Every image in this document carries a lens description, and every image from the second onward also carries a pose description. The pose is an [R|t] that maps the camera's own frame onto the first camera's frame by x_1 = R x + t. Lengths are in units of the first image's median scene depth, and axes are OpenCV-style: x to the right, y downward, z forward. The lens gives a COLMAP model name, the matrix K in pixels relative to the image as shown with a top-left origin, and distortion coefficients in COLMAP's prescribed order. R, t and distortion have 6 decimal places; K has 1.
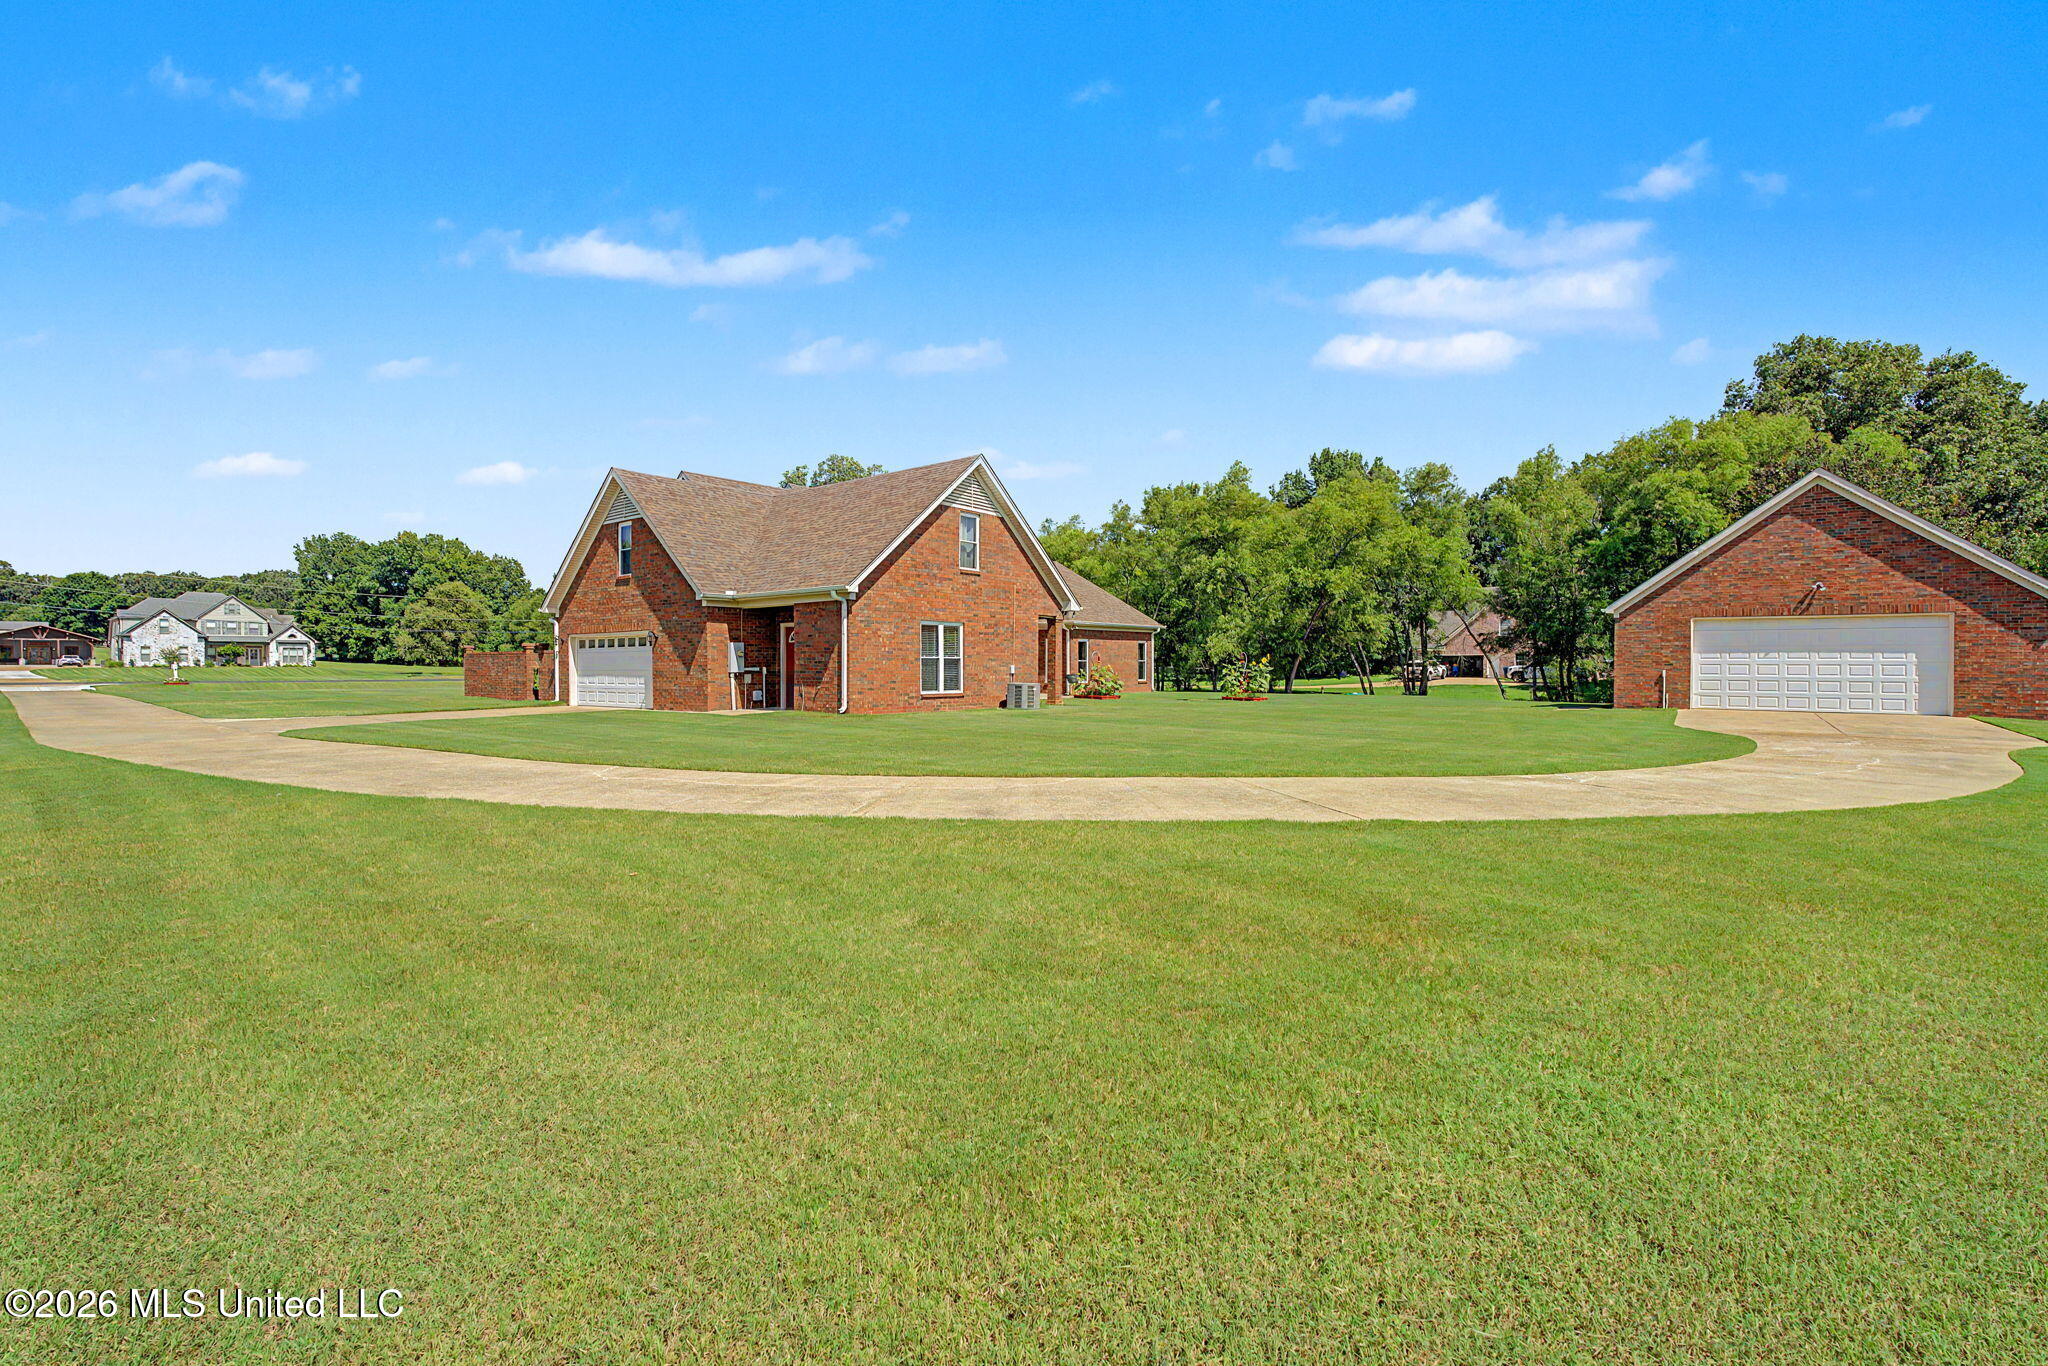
lens RADIAL K [[913.3, 0, 1024.0], [0, 913.3, 683.0], [0, 0, 1]] dist [-0.009657, 0.000339]
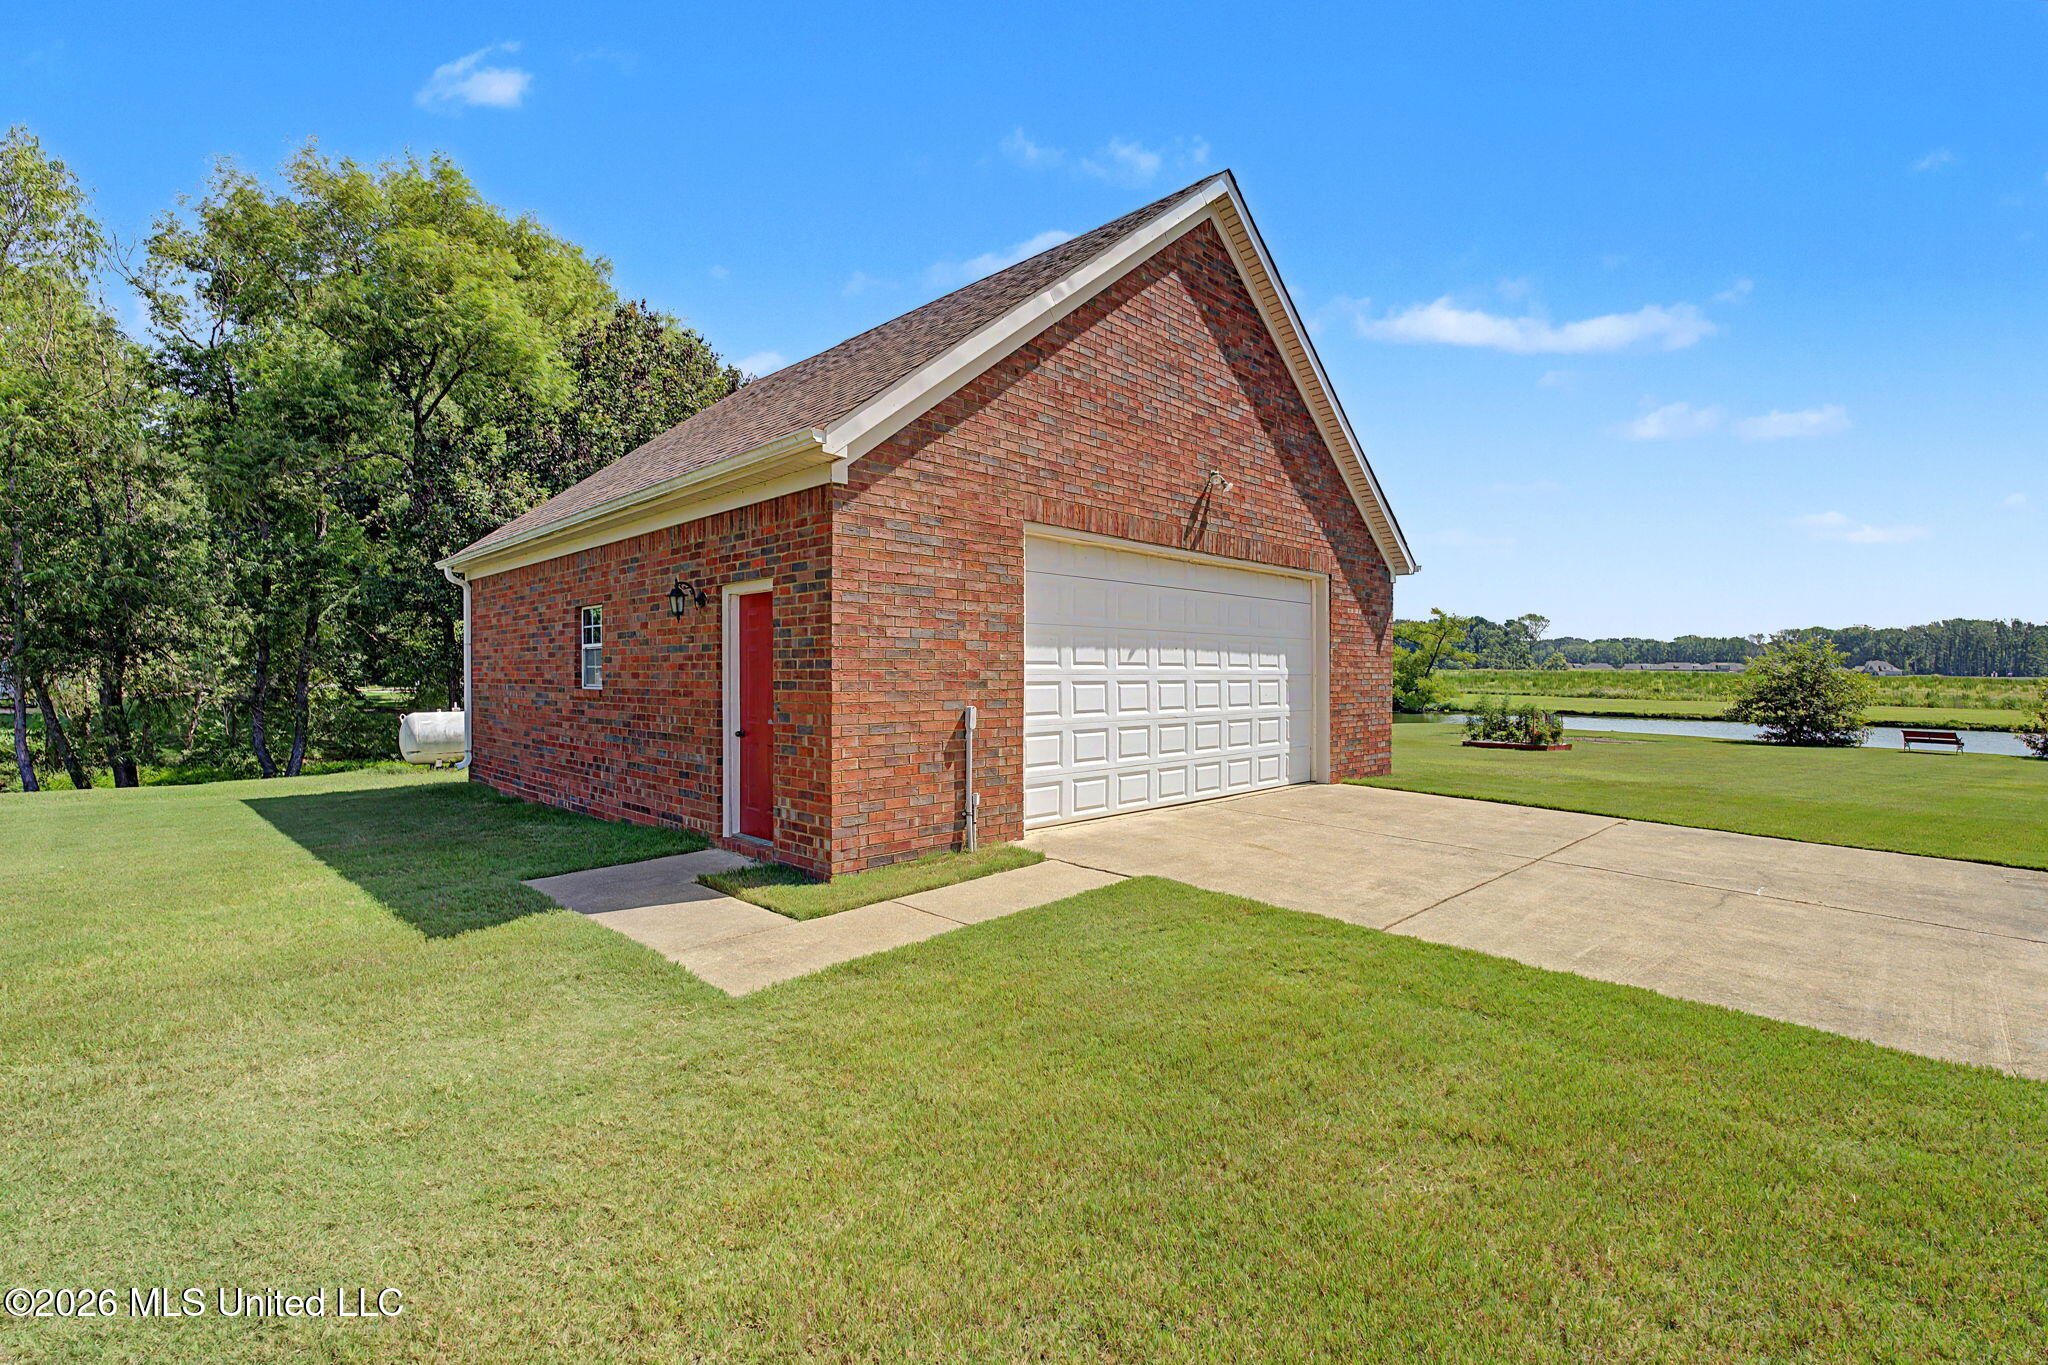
lens RADIAL K [[913.3, 0, 1024.0], [0, 913.3, 682.5], [0, 0, 1]] dist [-0.009657, 0.000339]
pose [[0.165905, -0.008405, 0.986106, 0.116441], [0.018993, 0.999805, 0.005327, -0.005861], [-0.985959, 0.017845, 0.166032, 0.247946]]
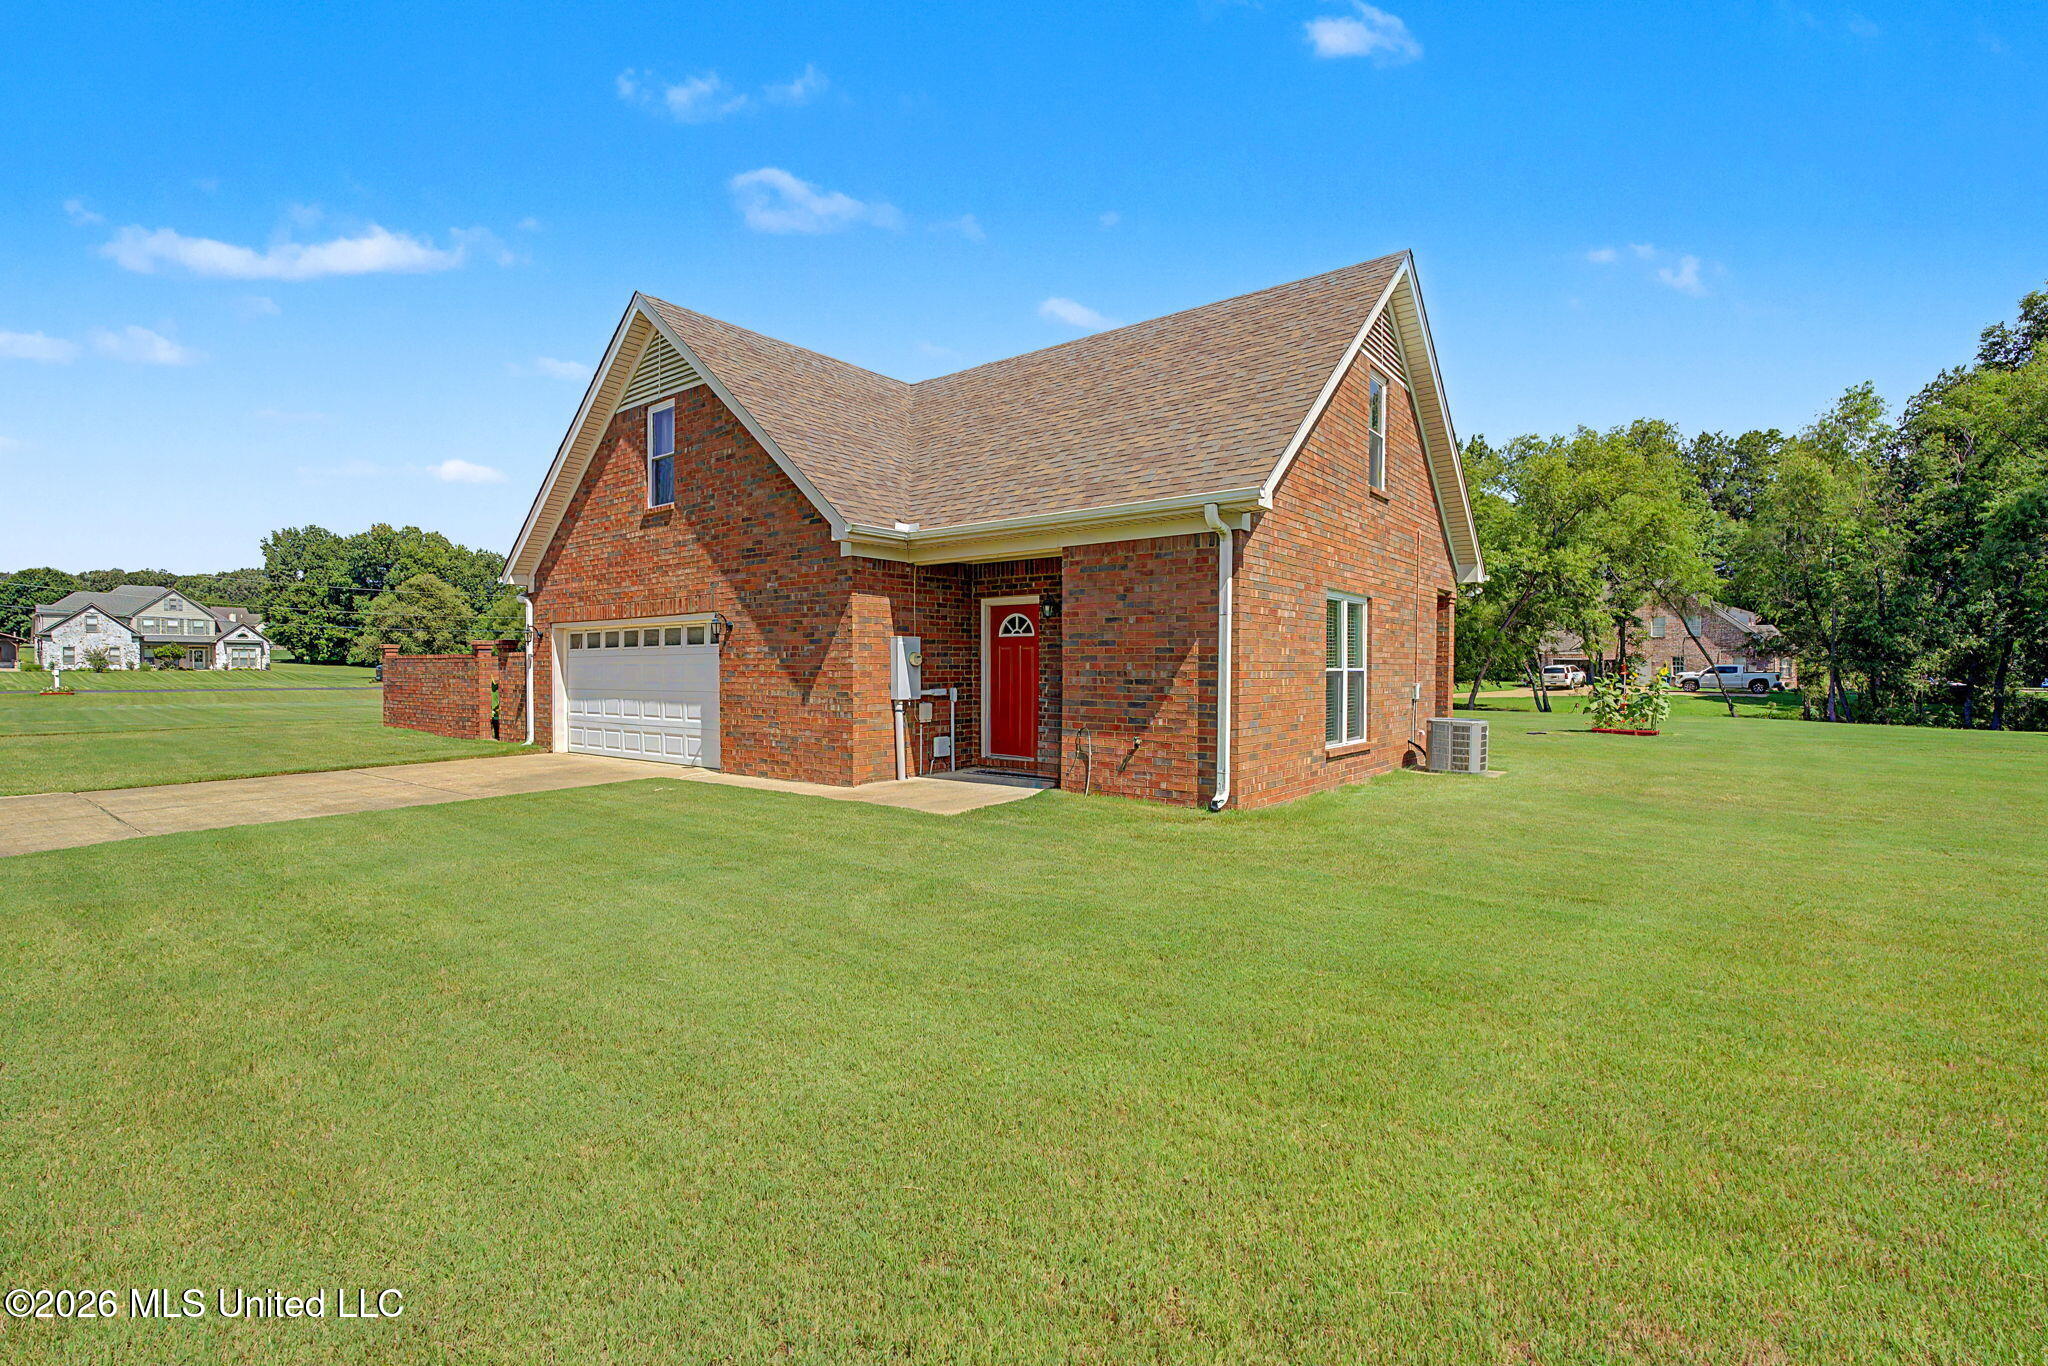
lens RADIAL K [[913.3, 0, 1024.0], [0, 913.3, 683.0], [0, 0, 1]] dist [-0.009657, 0.000339]
pose [[0.999956, 0.000964, 0.009343, -0.060495], [-0.000940, 0.999996, -0.002622, -0.004480], [-0.009346, 0.002613, 0.999953, 0.123280]]
